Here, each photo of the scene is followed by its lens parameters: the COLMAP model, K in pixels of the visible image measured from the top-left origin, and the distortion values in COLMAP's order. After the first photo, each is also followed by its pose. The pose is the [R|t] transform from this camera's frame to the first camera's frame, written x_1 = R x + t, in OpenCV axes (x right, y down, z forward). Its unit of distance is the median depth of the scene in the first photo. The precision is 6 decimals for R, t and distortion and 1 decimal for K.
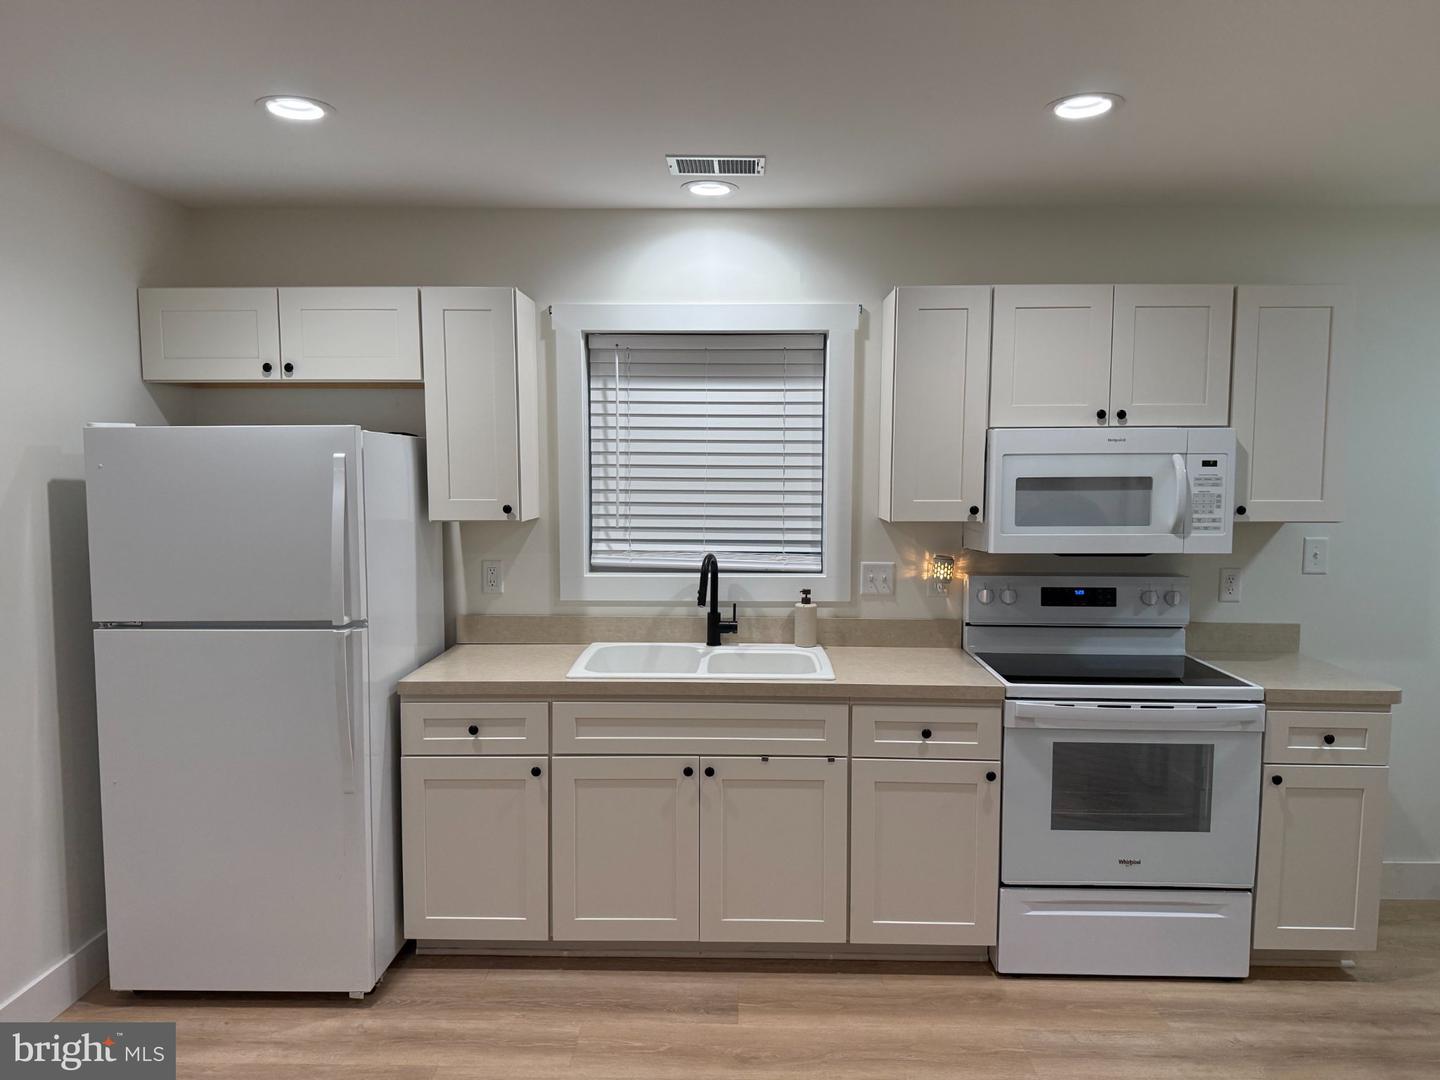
lens RADIAL K [[1007.1, 0, 720.0], [0, 1007.1, 540.0], [0, 0, 1]] dist [0.001263, 0.000423]
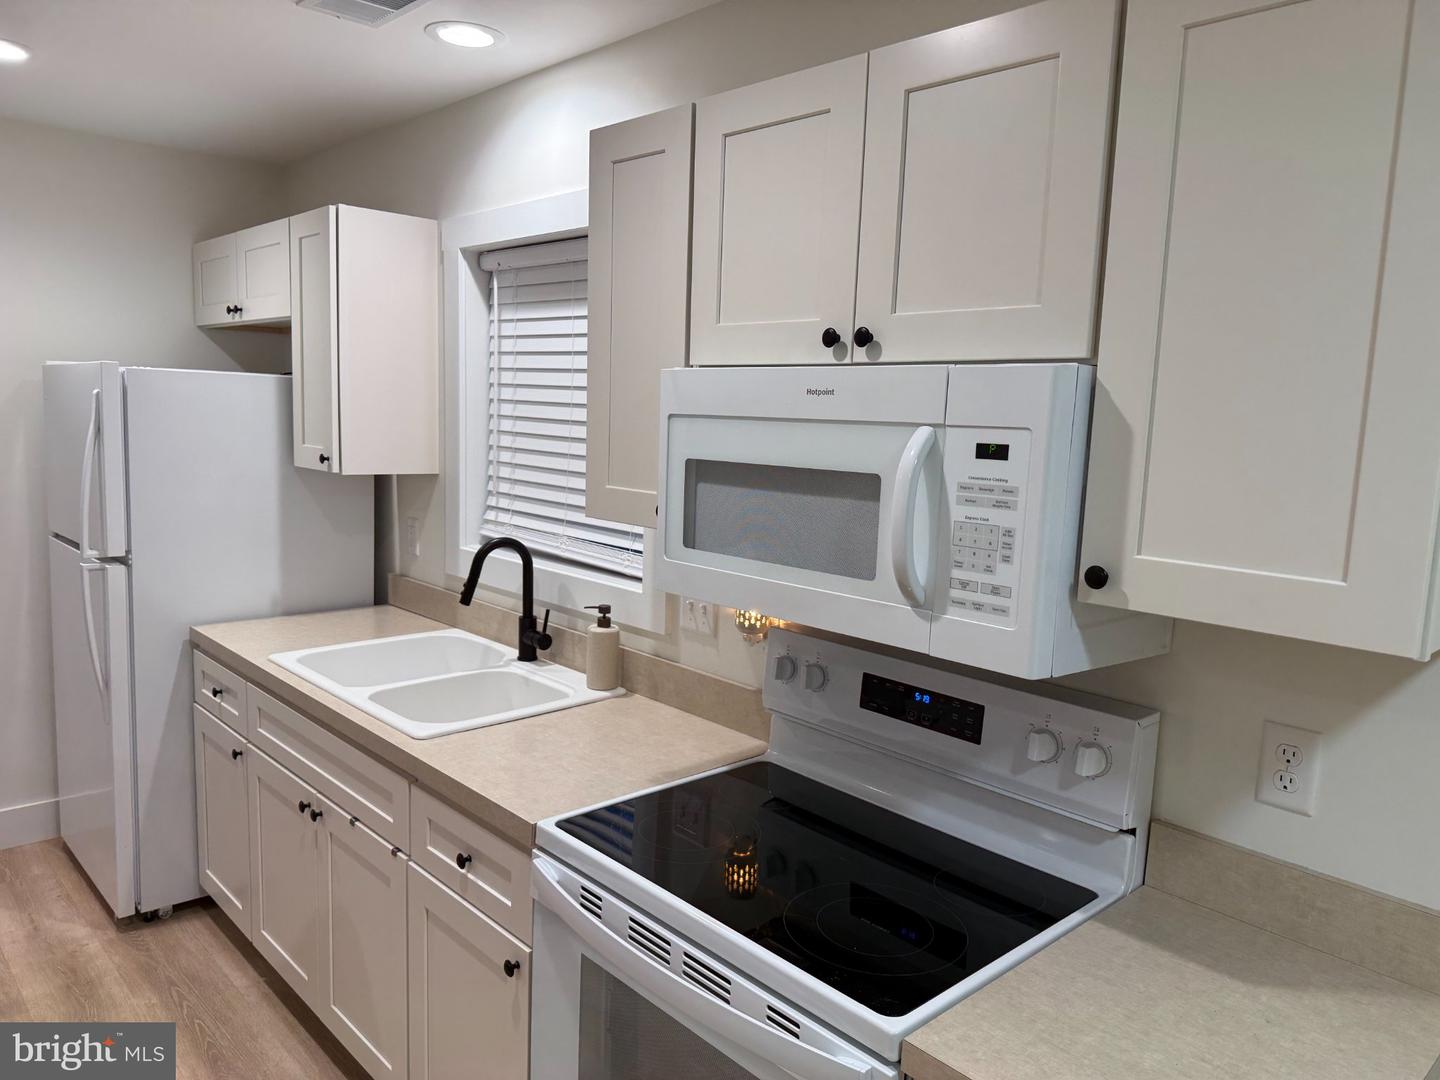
lens RADIAL K [[1047.4, 0, 720.0], [0, 1047.4, 540.0], [0, 0, 1]] dist [0.010826, -0.001061]
pose [[0.690733, 0.116037, -0.713739, 0.711682], [-0.089858, 0.993164, 0.074503, -0.061479], [0.717505, 0.012673, 0.696438, 0.615921]]
